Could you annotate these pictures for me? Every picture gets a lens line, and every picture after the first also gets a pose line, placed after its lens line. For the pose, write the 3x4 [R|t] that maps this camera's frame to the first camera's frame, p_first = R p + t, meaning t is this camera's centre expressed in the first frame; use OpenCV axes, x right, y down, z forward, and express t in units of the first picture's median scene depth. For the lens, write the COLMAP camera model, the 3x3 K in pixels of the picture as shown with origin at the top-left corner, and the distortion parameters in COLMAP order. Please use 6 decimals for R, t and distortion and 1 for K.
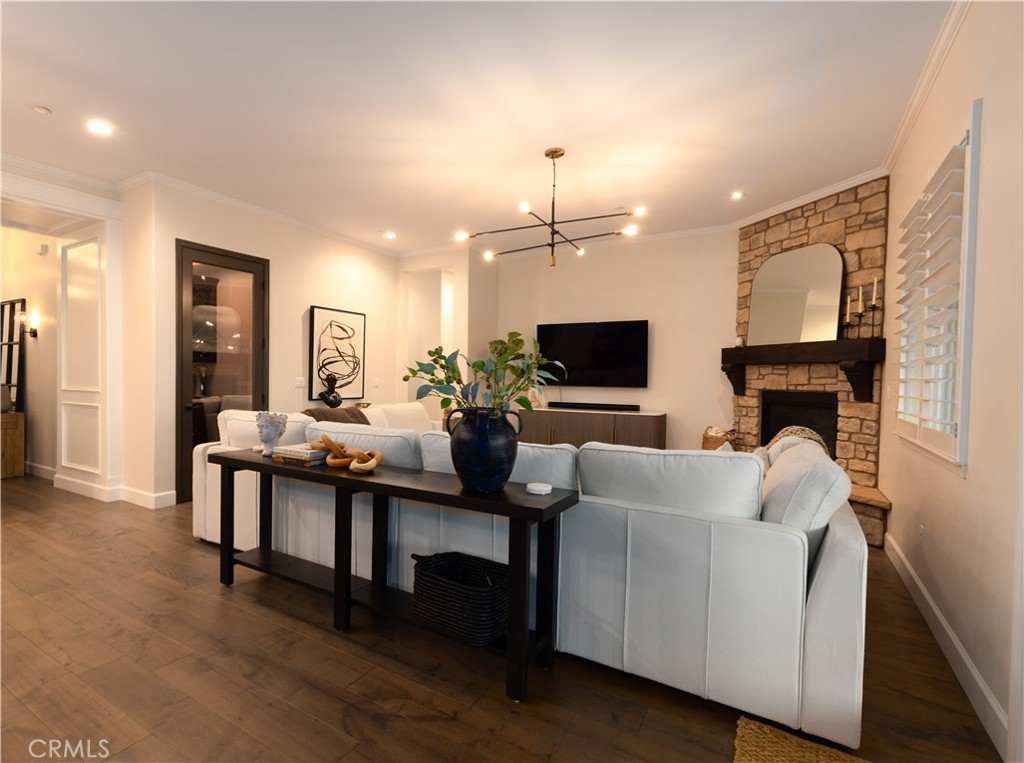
lens RADIAL K [[513.4, 0, 456.8], [0, 513.4, 391.3], [0, 0, 1]] dist [0.004323, -0.000594]
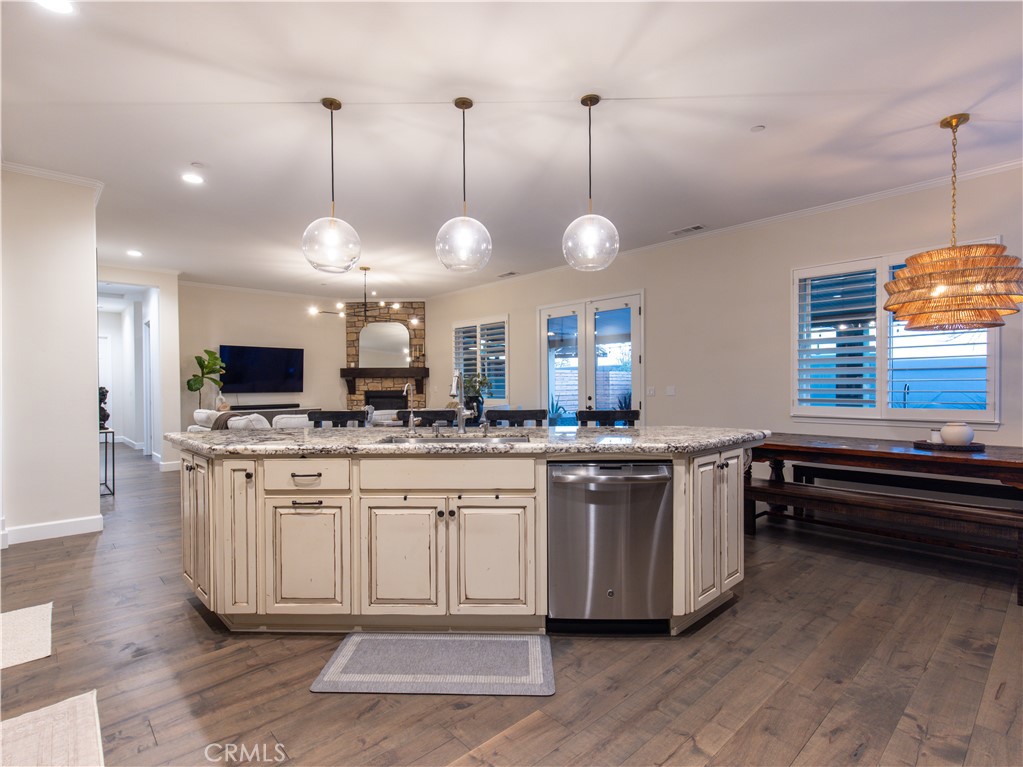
lens RADIAL K [[512.9, 0, 511.1], [0, 512.9, 386.5], [0, 0, 1]] dist [0.004323, -0.000594]
pose [[0.241812, -0.017256, 0.970170, -1.244734], [0.040127, 0.999164, 0.007770, -0.013566], [-0.969493, 0.037051, 0.242302, 0.011926]]
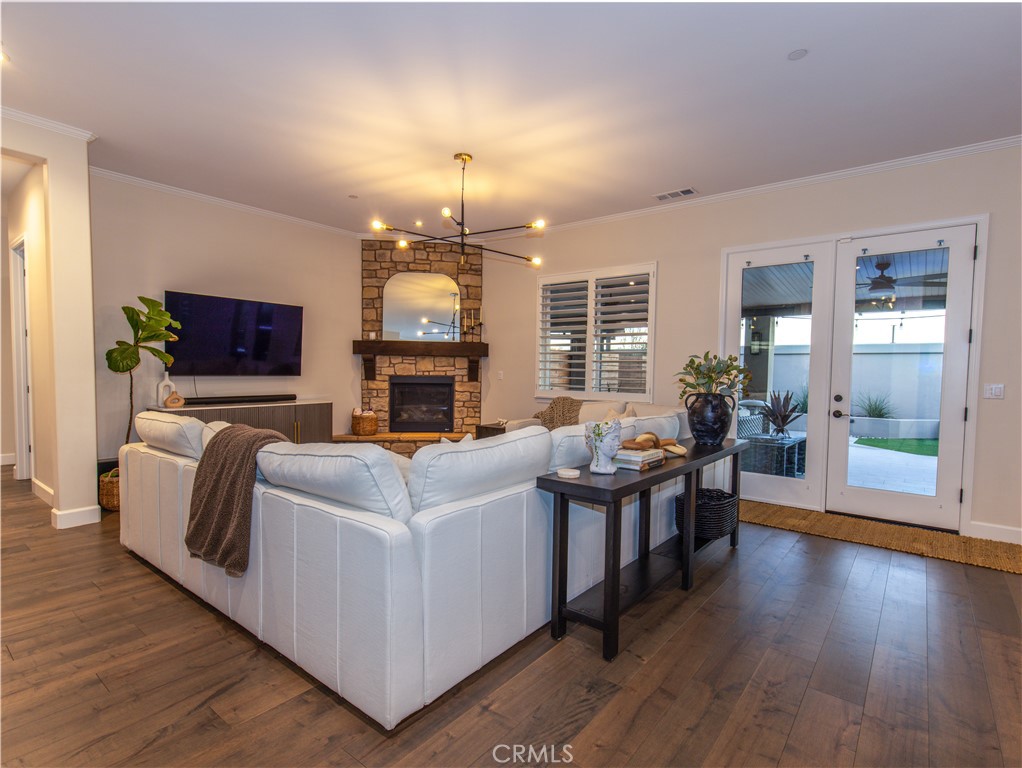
lens RADIAL K [[512.4, 0, 507.9], [0, 512.4, 391.1], [0, 0, 1]] dist [0.004323, -0.000594]
pose [[0.097041, -0.054856, 0.993768, -0.708491], [0.015998, 0.998437, 0.053552, -0.029950], [-0.995152, 0.010701, 0.097766, 0.647390]]
